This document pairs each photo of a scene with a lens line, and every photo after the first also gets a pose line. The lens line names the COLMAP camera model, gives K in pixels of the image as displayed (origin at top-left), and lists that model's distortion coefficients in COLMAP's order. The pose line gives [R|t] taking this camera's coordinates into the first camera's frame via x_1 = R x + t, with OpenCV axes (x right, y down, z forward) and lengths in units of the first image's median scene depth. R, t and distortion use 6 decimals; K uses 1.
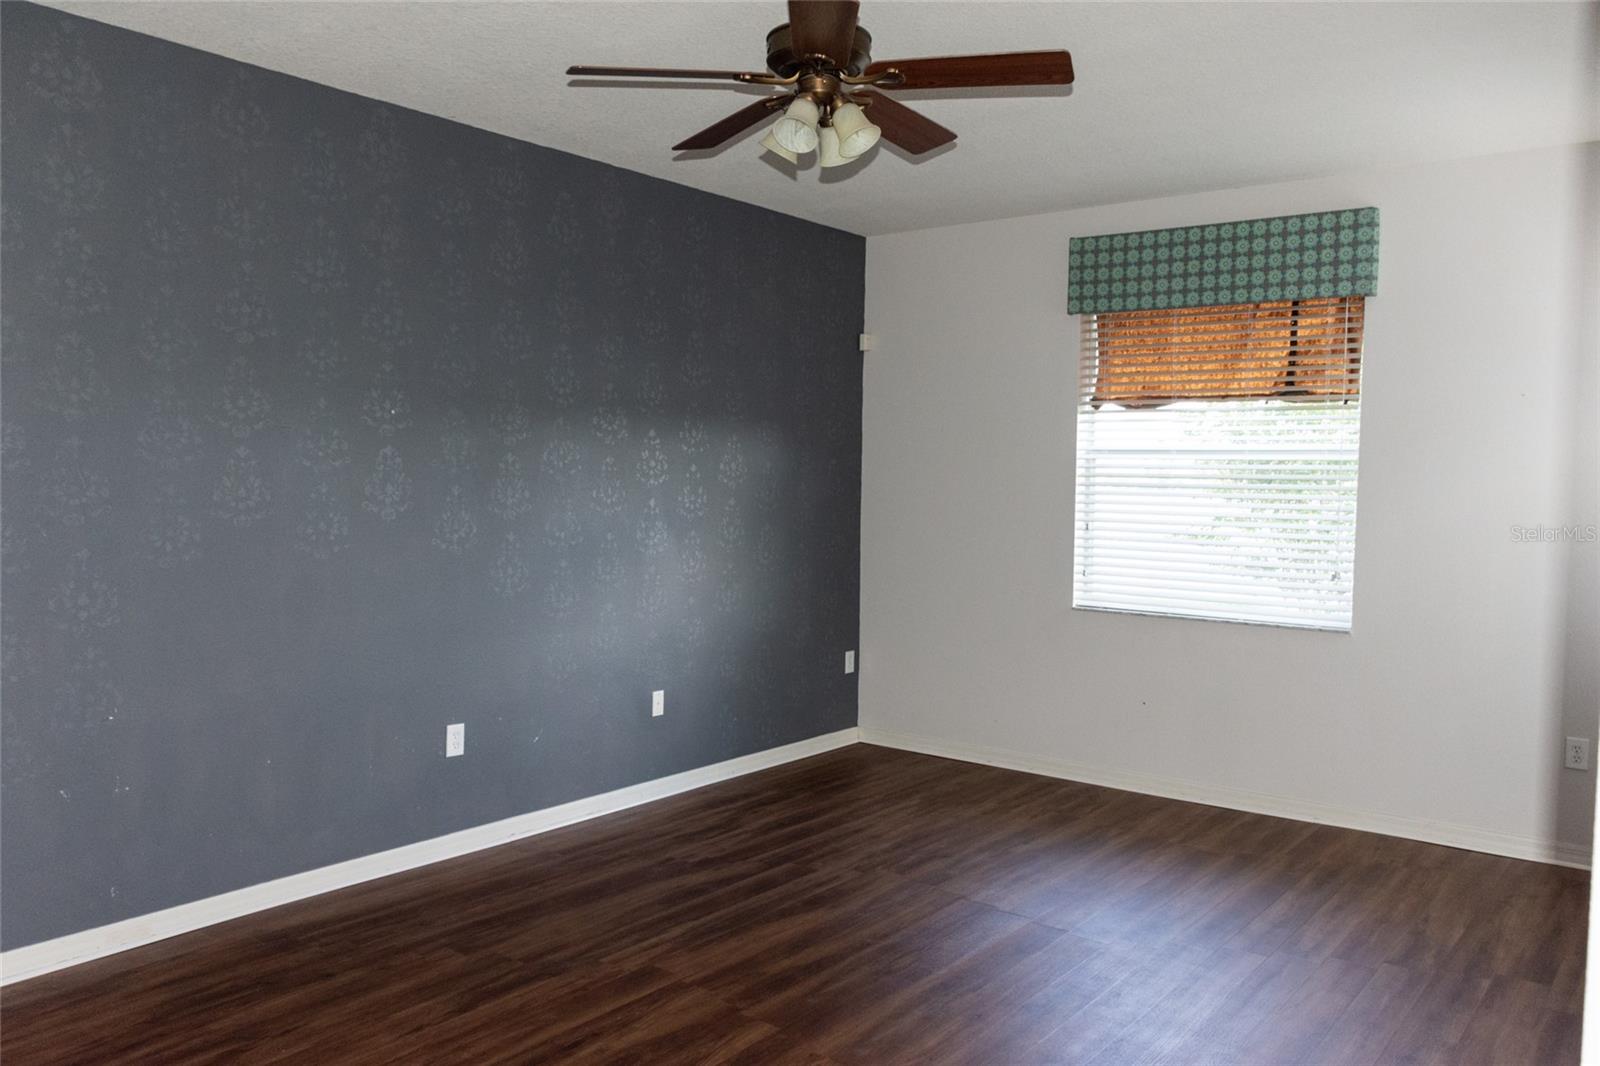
lens RADIAL K [[1264.8, 0, 800.0], [0, 1264.8, 533.0], [0, 0, 1]] dist [-0.149587, 0.102555]
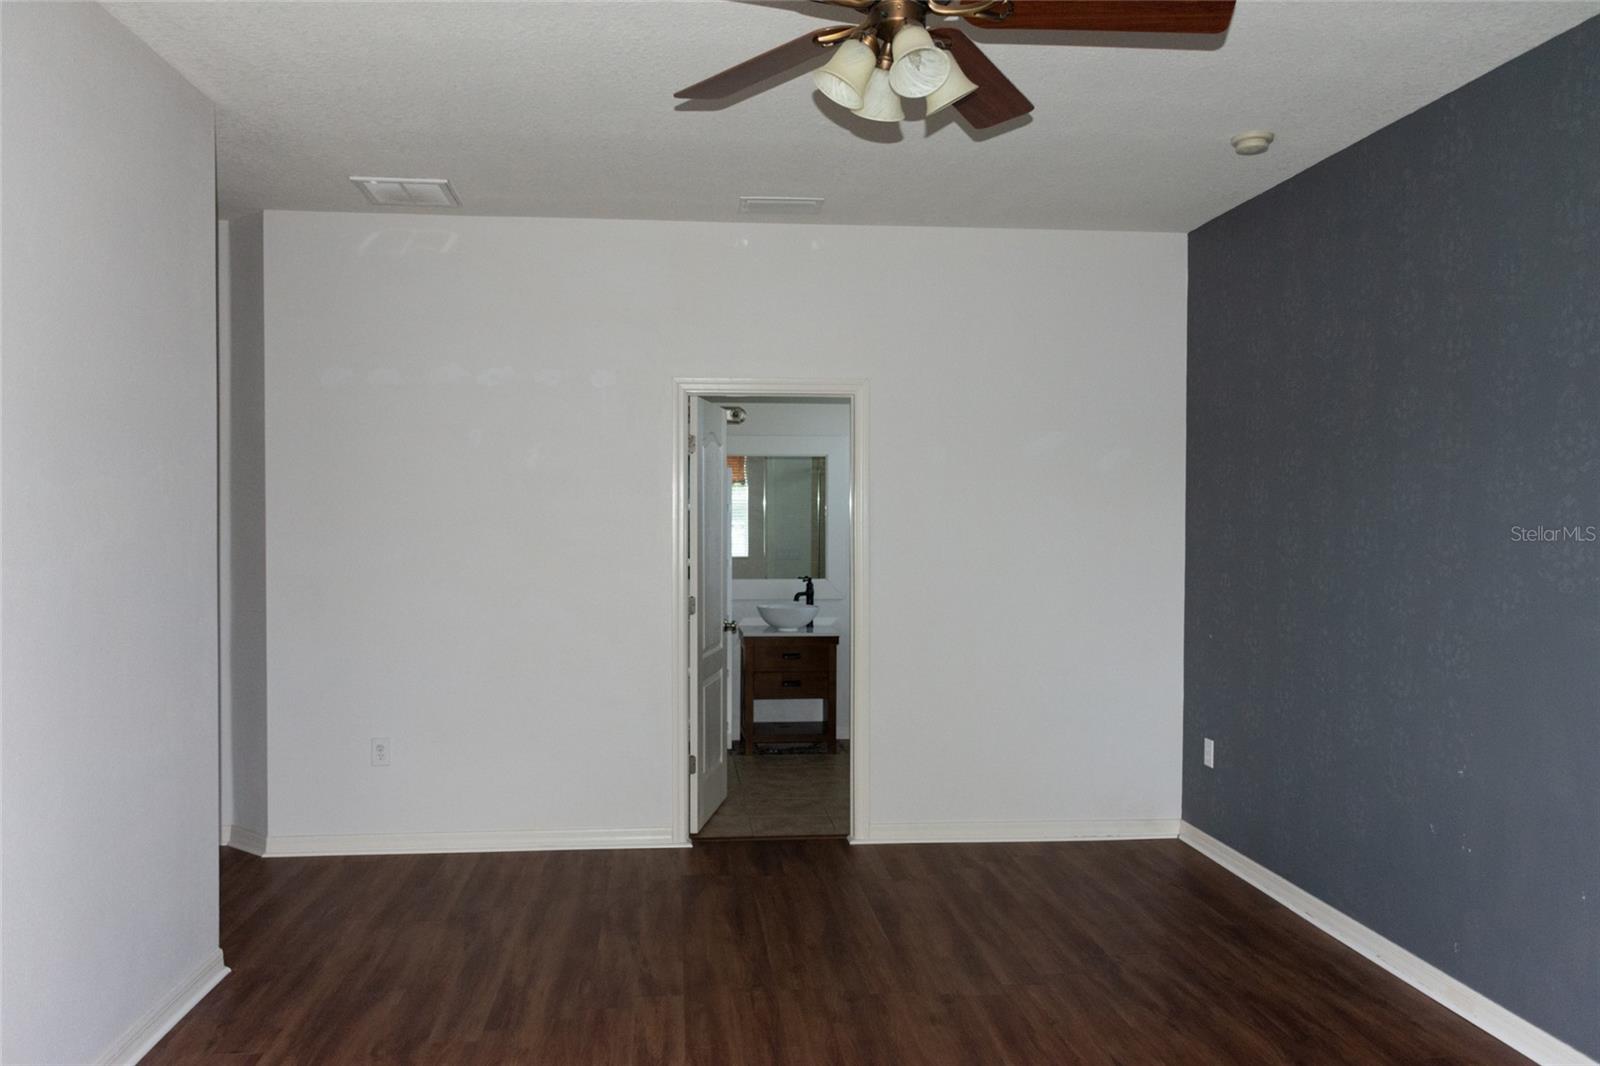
lens RADIAL K [[1264.8, 0, 800.0], [0, 1264.8, 533.0], [0, 0, 1]] dist [-0.149587, 0.102555]
pose [[-0.750245, -0.011811, -0.661054, 0.515817], [-0.051163, 0.997879, 0.040238, -0.057314], [0.659177, 0.064010, -0.749258, 1.424896]]
